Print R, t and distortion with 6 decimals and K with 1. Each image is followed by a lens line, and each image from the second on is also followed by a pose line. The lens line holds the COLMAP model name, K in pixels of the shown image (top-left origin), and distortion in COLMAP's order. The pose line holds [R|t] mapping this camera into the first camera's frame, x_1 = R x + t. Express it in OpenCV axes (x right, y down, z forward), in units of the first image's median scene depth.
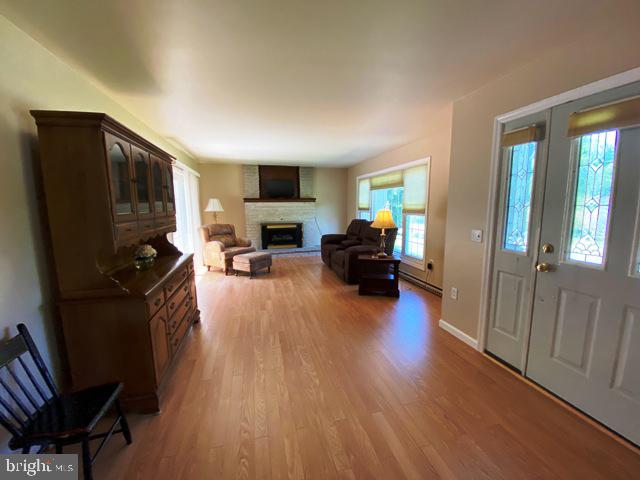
lens RADIAL K [[257.9, 0, 319.4], [0, 257.9, 238.3], [0, 0, 1]] dist [0.031435, -0.026353]
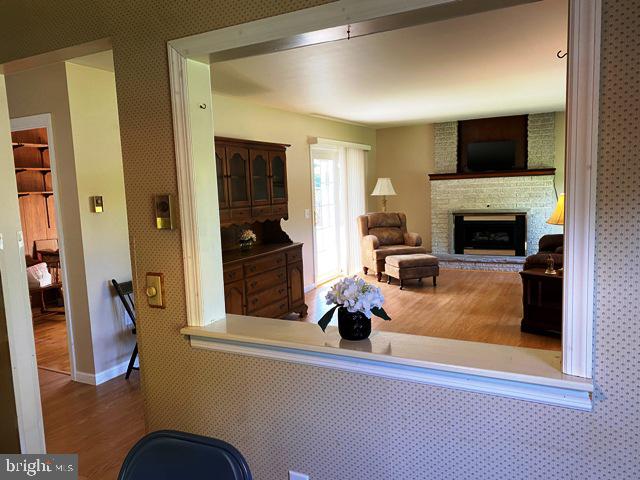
lens RADIAL K [[489.5, 0, 316.6], [0, 489.5, 239.1], [0, 0, 1]] dist [0.093796, -0.156868]
pose [[0.738874, 0.055544, -0.671550, 0.450938], [-0.056473, 0.998195, 0.020427, 0.002605], [0.671473, 0.022831, 0.740677, -0.167666]]
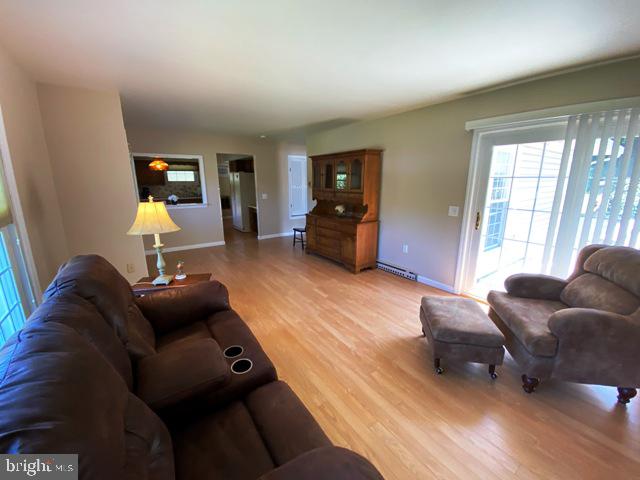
lens RADIAL K [[257.9, 0, 319.4], [0, 257.9, 238.3], [0, 0, 1]] dist [0.031435, -0.026353]
pose [[-0.936085, 0.087158, -0.340806, 0.084419], [-0.036162, 0.939845, 0.339682, -0.183711], [0.349911, 0.330295, -0.876623, 1.265075]]
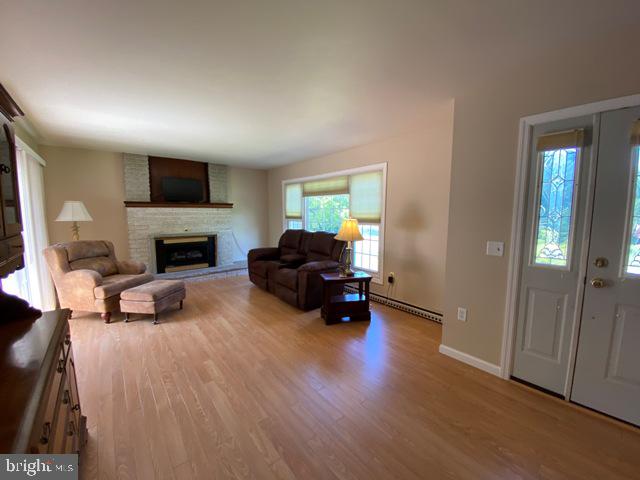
lens RADIAL K [[257.9, 0, 319.4], [0, 257.9, 238.3], [0, 0, 1]] dist [0.031435, -0.026353]
pose [[0.906962, -0.032112, 0.419986, -0.152486], [0.044317, 0.998830, -0.019332, -0.027256], [-0.418874, 0.036146, 0.907325, 0.211289]]
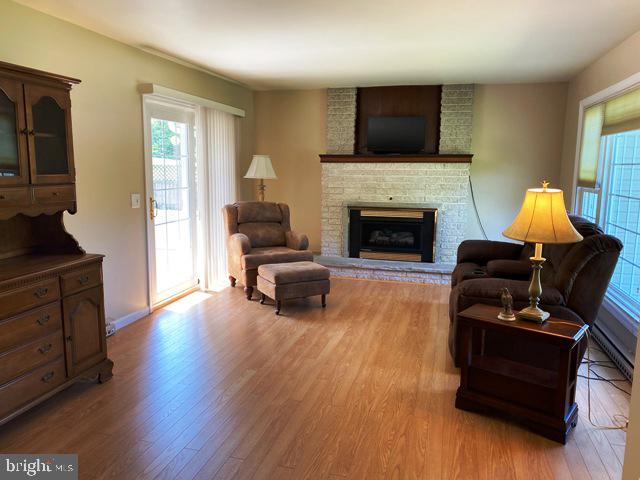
lens RADIAL K [[480.5, 0, 320.0], [0, 480.5, 240.0], [0, 0, 1]] dist [0.103141, -0.139378]
pose [[0.869587, 0.094097, -0.484732, 0.240091], [-0.084136, 0.995555, 0.042324, -0.033095], [0.486560, 0.003979, 0.873638, 0.205142]]
